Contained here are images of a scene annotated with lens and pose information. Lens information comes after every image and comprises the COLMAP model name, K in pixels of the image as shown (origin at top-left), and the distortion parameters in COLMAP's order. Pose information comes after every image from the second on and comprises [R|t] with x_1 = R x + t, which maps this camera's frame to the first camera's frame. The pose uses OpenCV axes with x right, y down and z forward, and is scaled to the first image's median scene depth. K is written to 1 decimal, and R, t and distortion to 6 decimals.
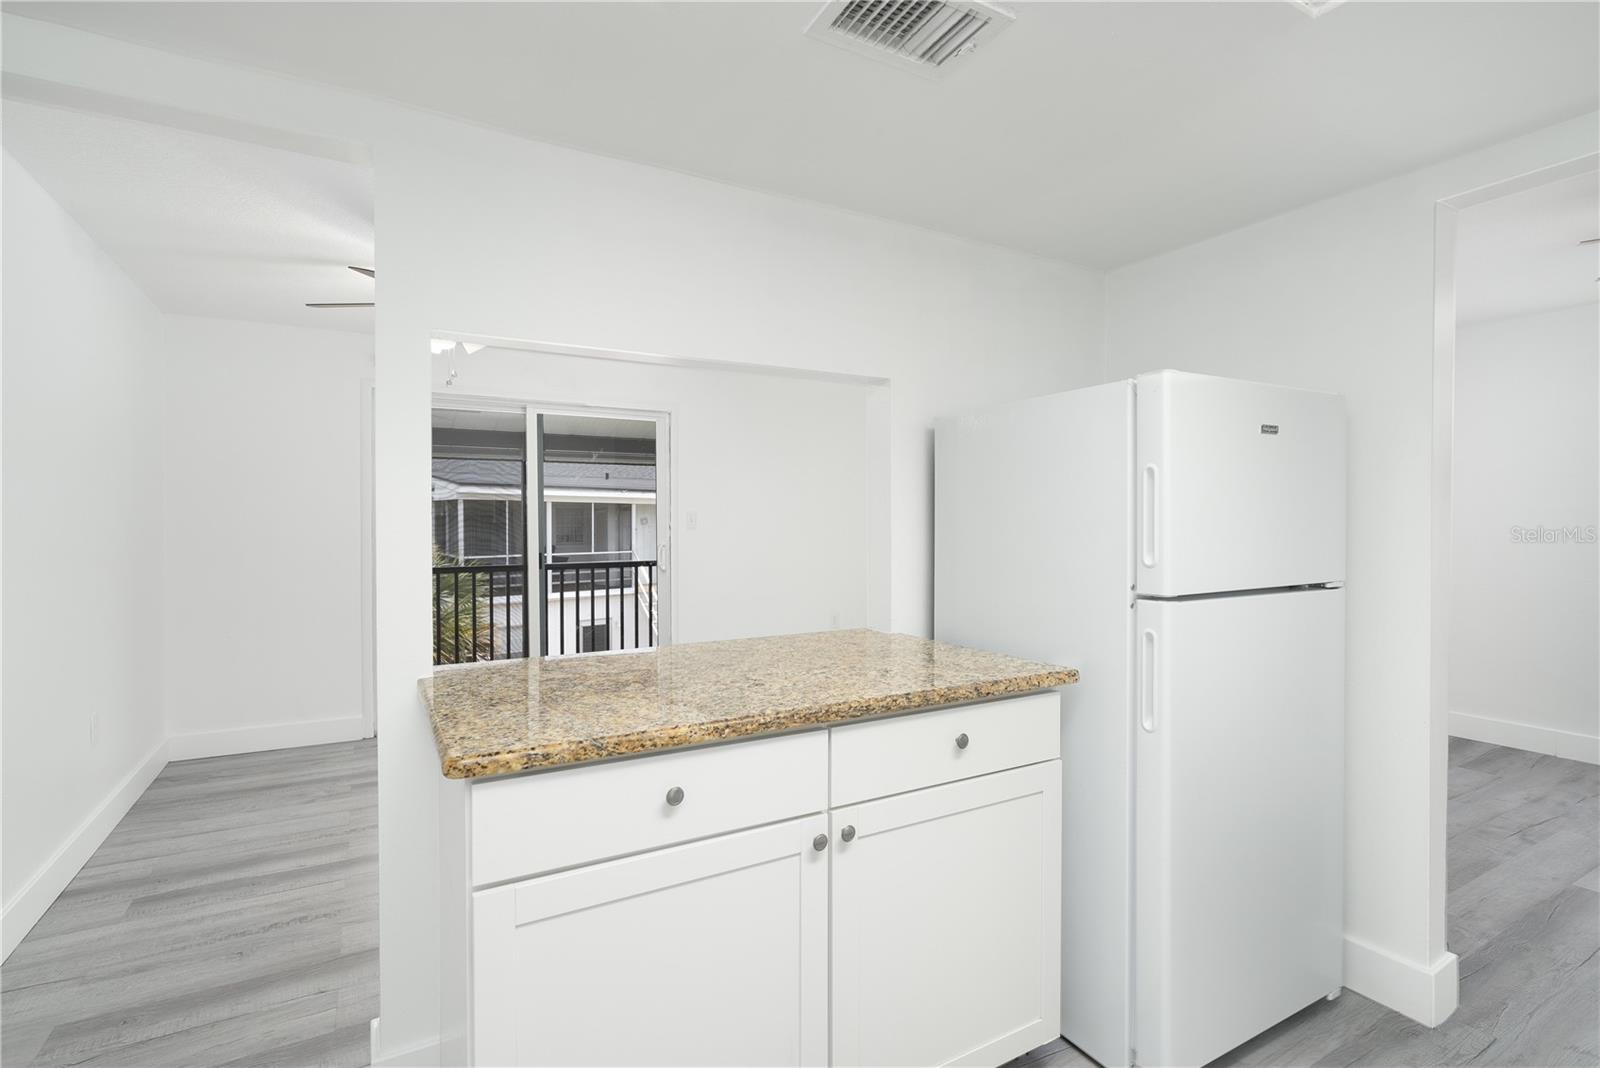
lens RADIAL K [[733.9, 0, 773.2], [0, 733.9, 528.9], [0, 0, 1]] dist [0.002499, 0.000263]
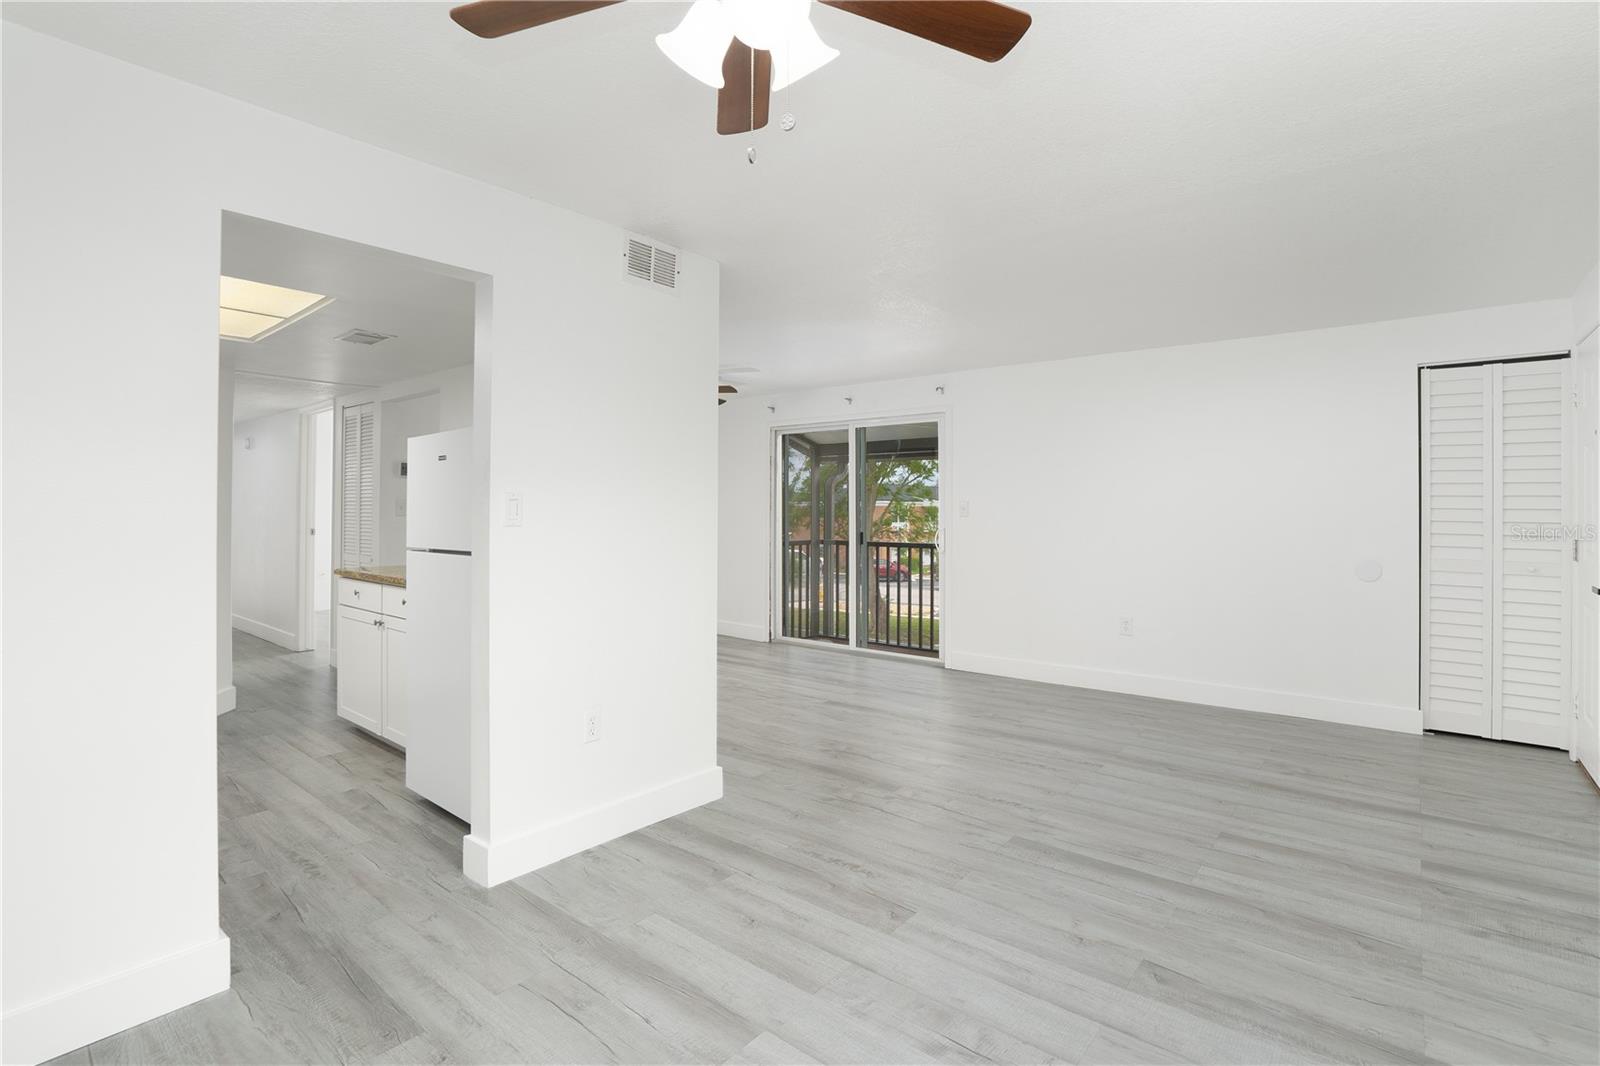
lens RADIAL K [[758.7, 0, 780.7], [0, 758.7, 505.0], [0, 0, 1]] dist [-0.054757, 0.021742]
pose [[0.355010, -0.001588, -0.934861, 0.915221], [-0.011065, 0.999921, -0.005900, -0.008325], [0.934797, 0.012438, 0.354965, 0.394073]]
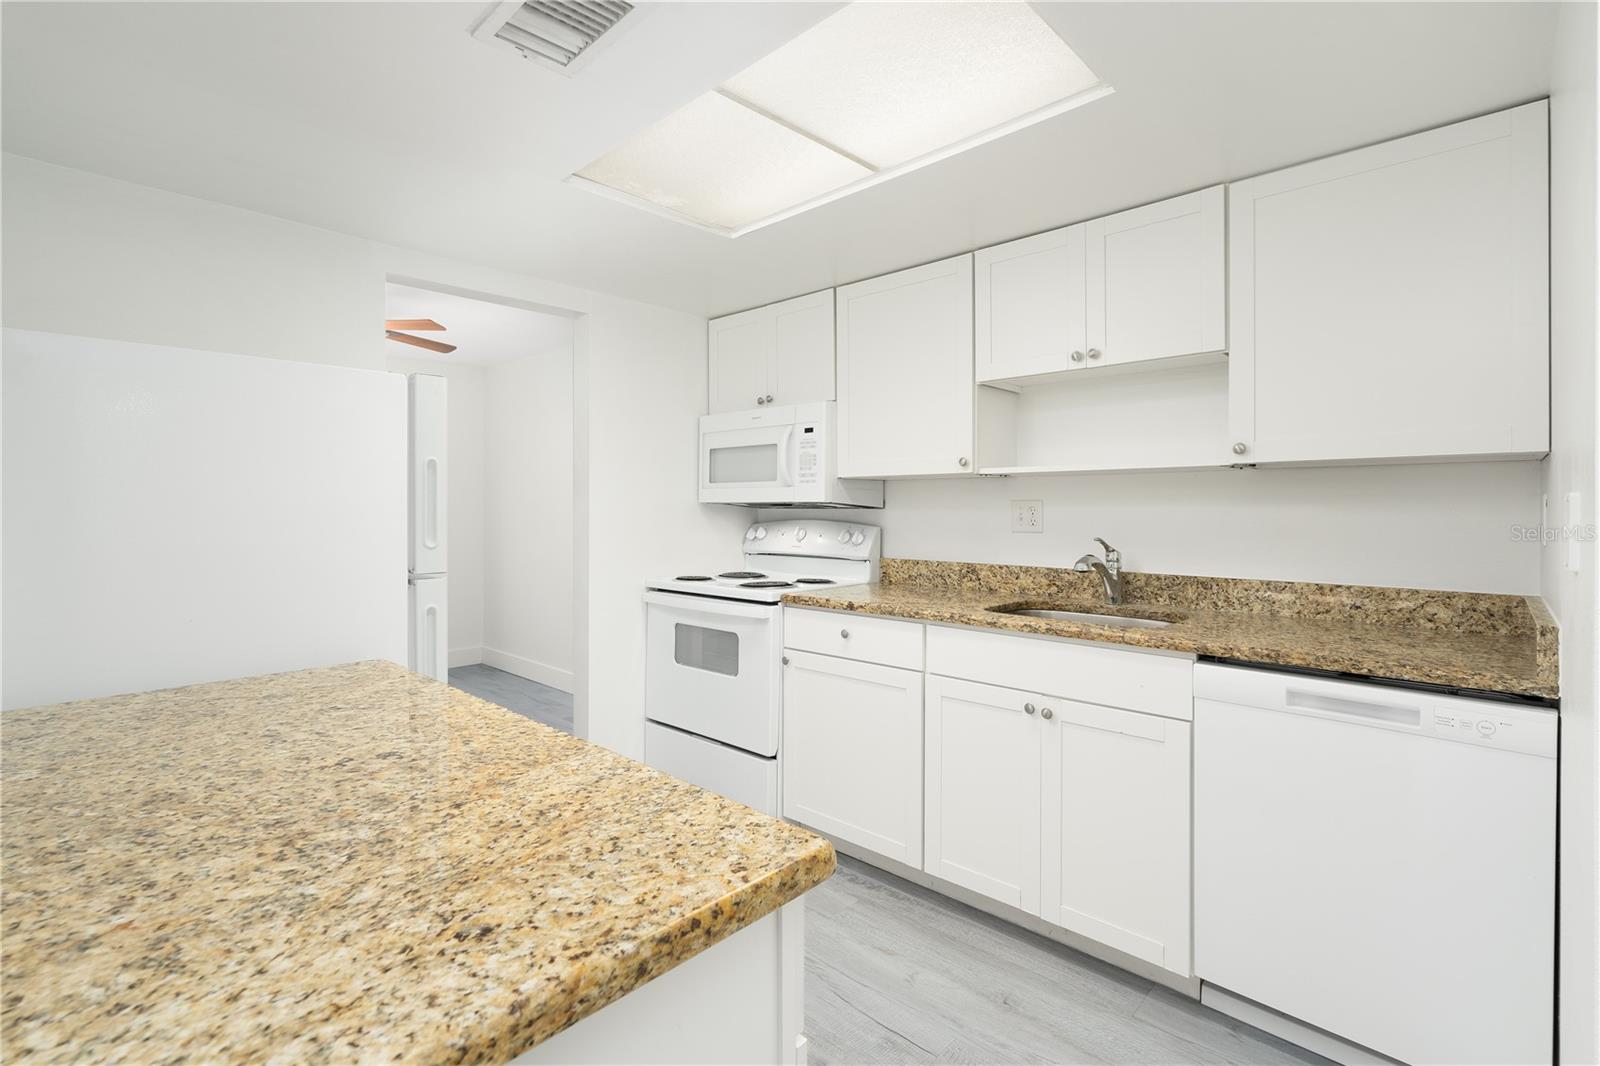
lens RADIAL K [[737.4, 0, 800.2], [0, 737.4, 513.8], [0, 0, 1]] dist [0.003179, 0.000097]
pose [[-0.315499, -0.002036, 0.948924, -0.233224], [0.008946, 0.999947, 0.005120, -0.000070], [-0.948884, 0.010104, -0.315464, 0.266722]]
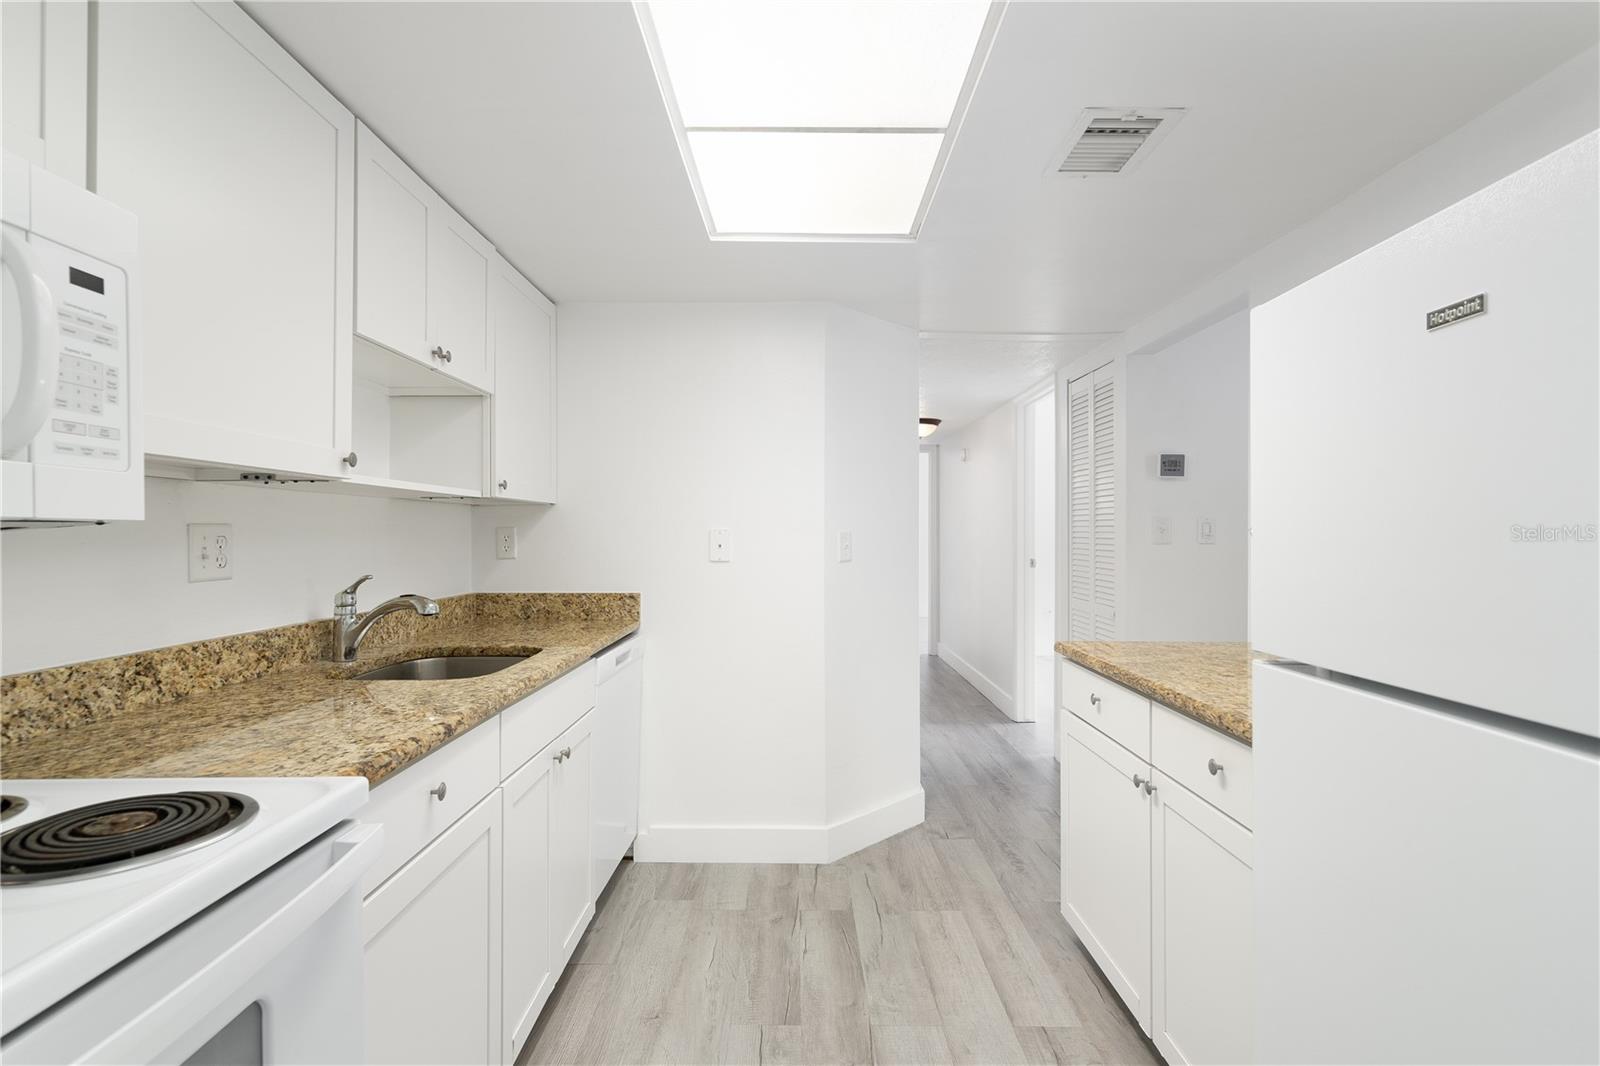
lens RADIAL K [[789.0, 0, 787.5], [0, 789.0, 525.9], [0, 0, 1]] dist [0.000737, 0.000112]
pose [[-0.491437, -0.002940, -0.870908, 0.436490], [-0.003292, 0.999993, -0.001518, -0.005500], [0.870907, 0.002121, -0.491443, 0.315180]]
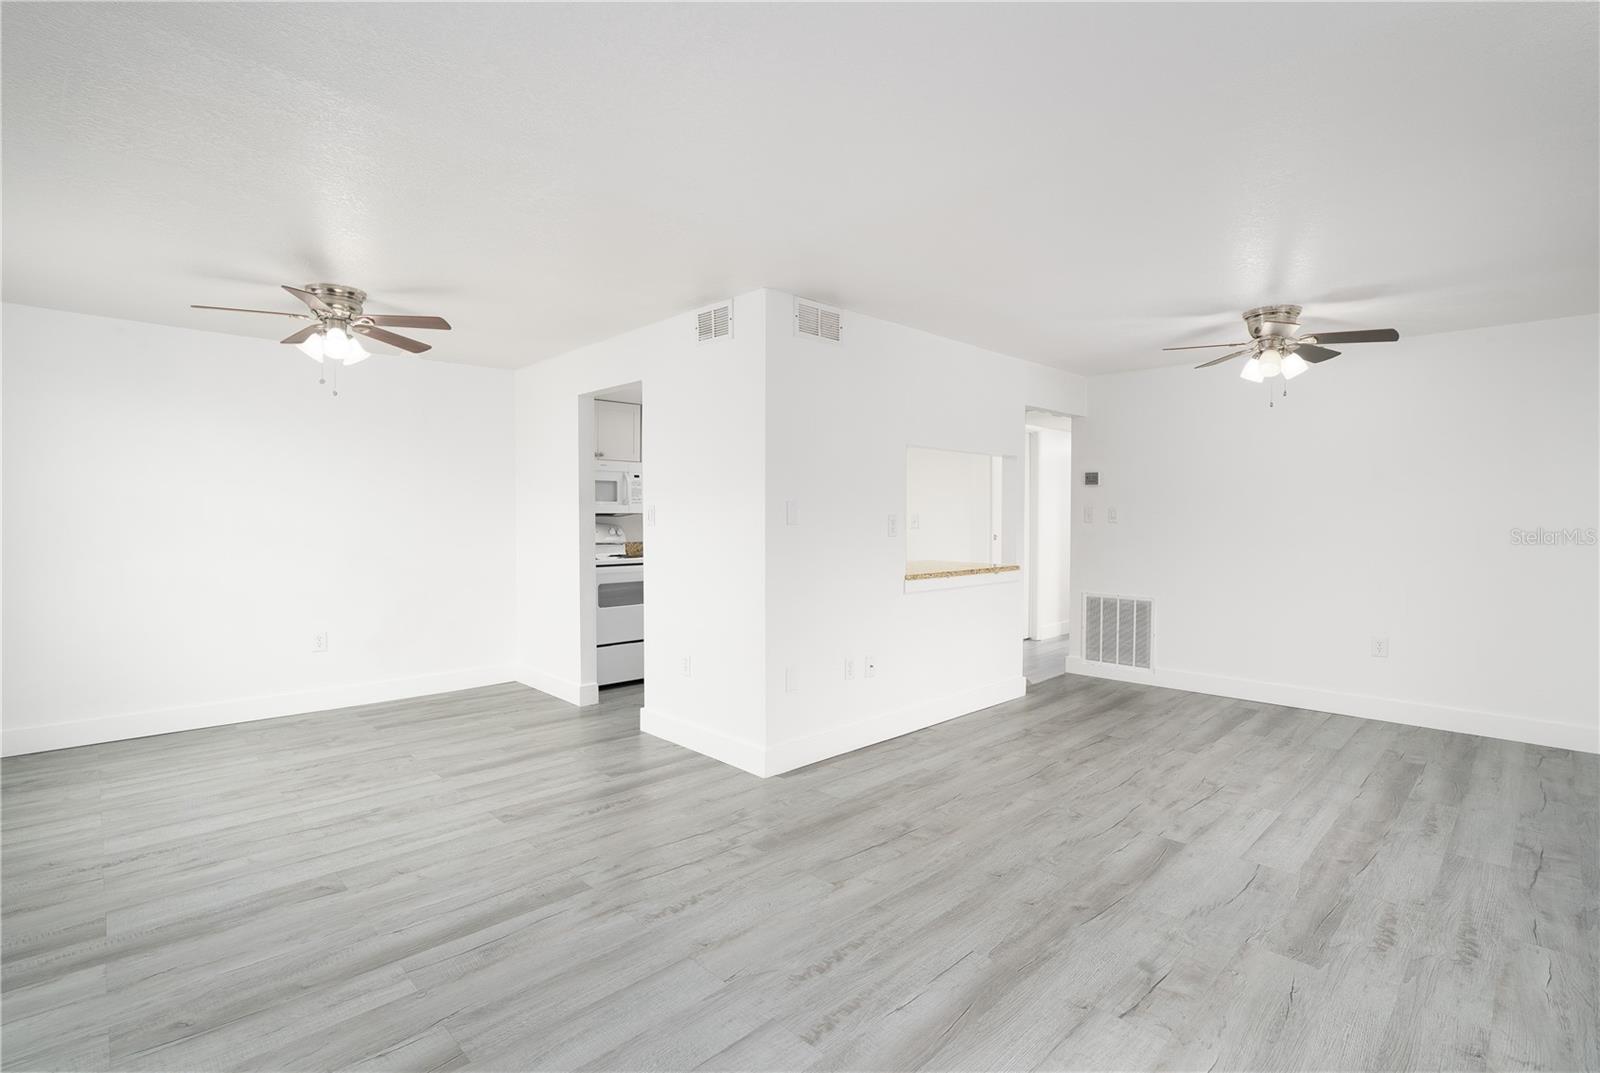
lens RADIAL K [[759.5, 0, 800.0], [0, 759.5, 536.5], [0, 0, 1]] dist [-0.050415, 0.021020]
pose [[-0.964235, 0.009102, -0.264894, 0.420301], [-0.000656, 0.999325, 0.036723, -0.014500], [0.265049, 0.035583, -0.963578, 1.317194]]
